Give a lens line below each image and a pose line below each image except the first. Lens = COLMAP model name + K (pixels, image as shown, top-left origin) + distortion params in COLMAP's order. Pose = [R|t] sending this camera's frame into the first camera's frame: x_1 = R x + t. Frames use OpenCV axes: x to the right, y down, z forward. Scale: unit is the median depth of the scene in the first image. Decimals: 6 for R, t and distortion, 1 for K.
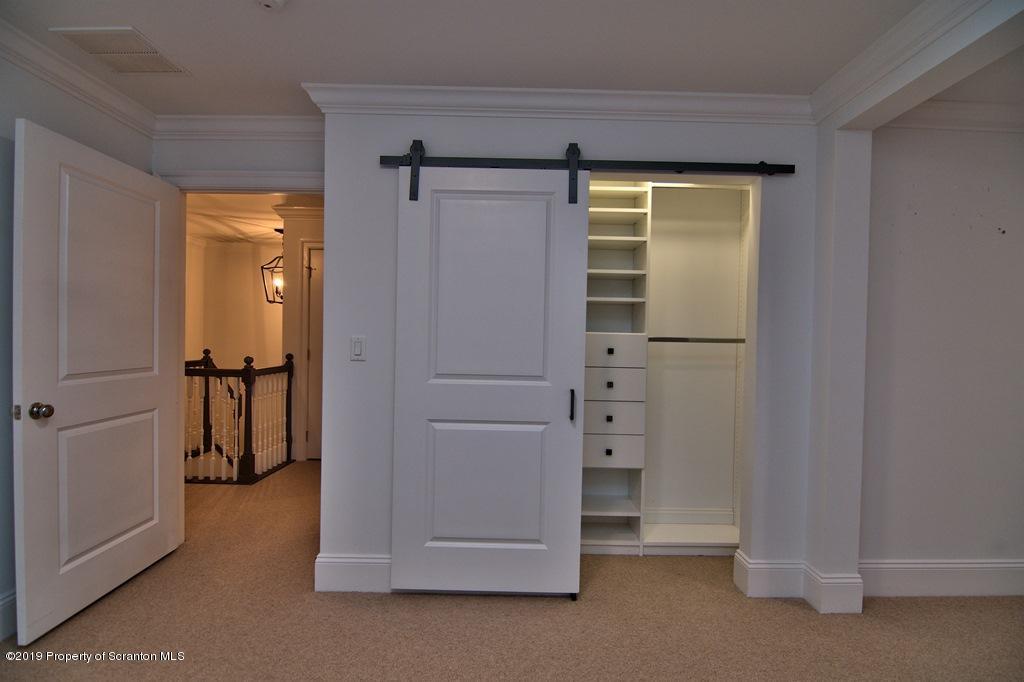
lens RADIAL K [[491.0, 0, 513.3], [0, 491.0, 341.6], [0, 0, 1]] dist [-0.011719, -0.006402]
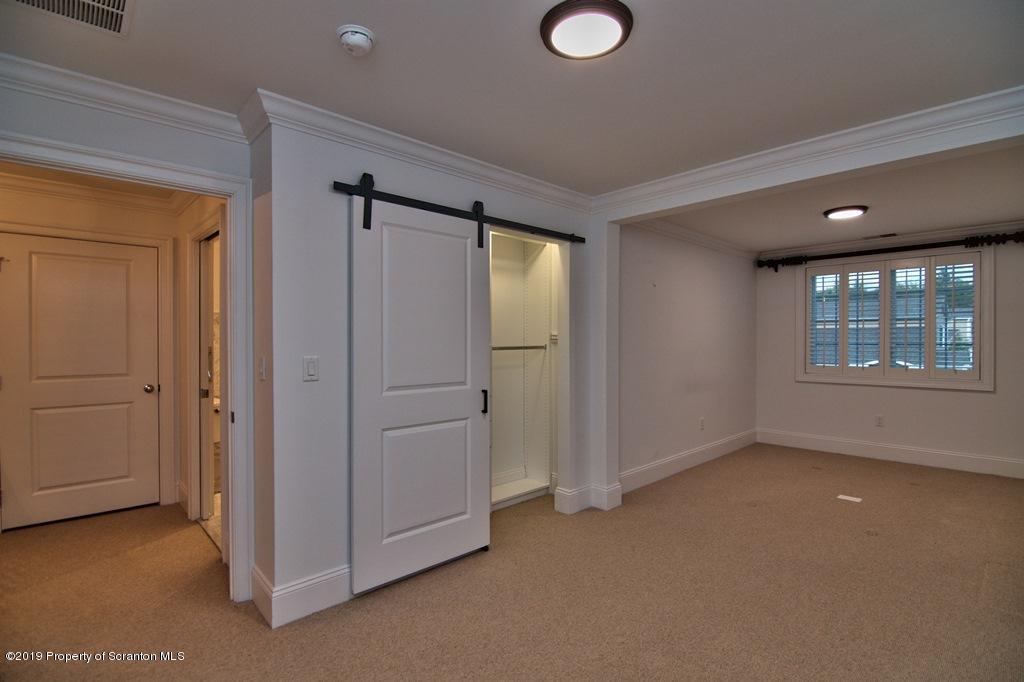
lens RADIAL K [[491.0, 0, 511.0], [0, 491.0, 342.7], [0, 0, 1]] dist [-0.011719, -0.006402]
pose [[0.729235, -0.024429, 0.683827, -0.697414], [0.026059, 0.999629, 0.007922, -0.035592], [-0.683767, 0.012043, 0.729601, -0.005878]]
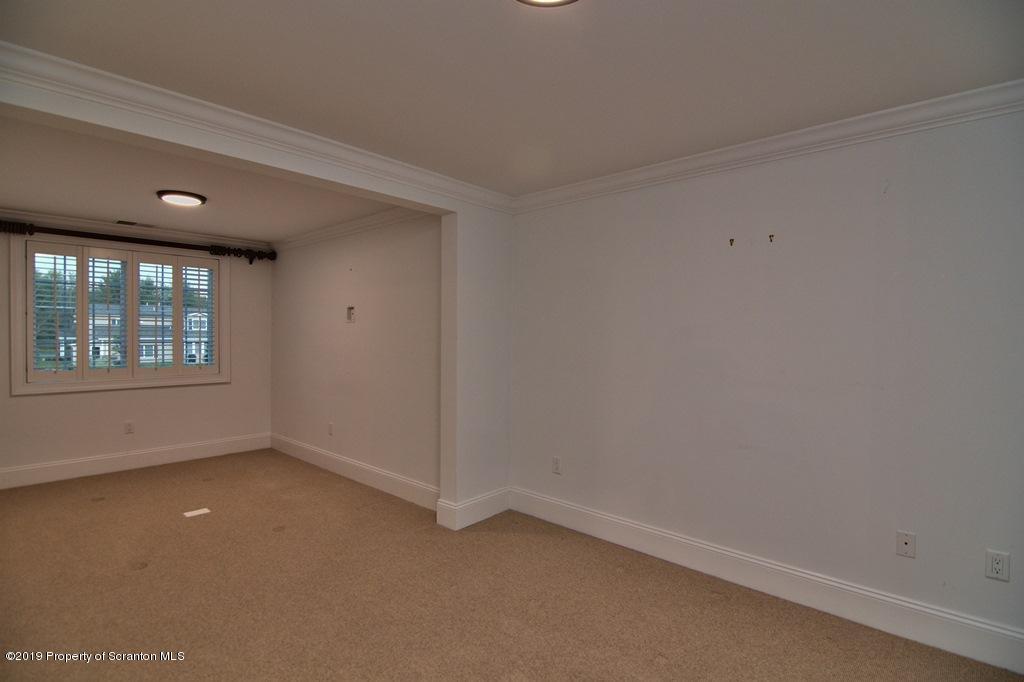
lens RADIAL K [[491.0, 0, 516.9], [0, 491.0, 347.7], [0, 0, 1]] dist [-0.011719, -0.006402]
pose [[-0.748300, -0.049642, 0.661500, -0.478983], [-0.019143, 0.998397, 0.053269, -0.084775], [-0.663084, 0.027198, -0.748051, 0.906406]]
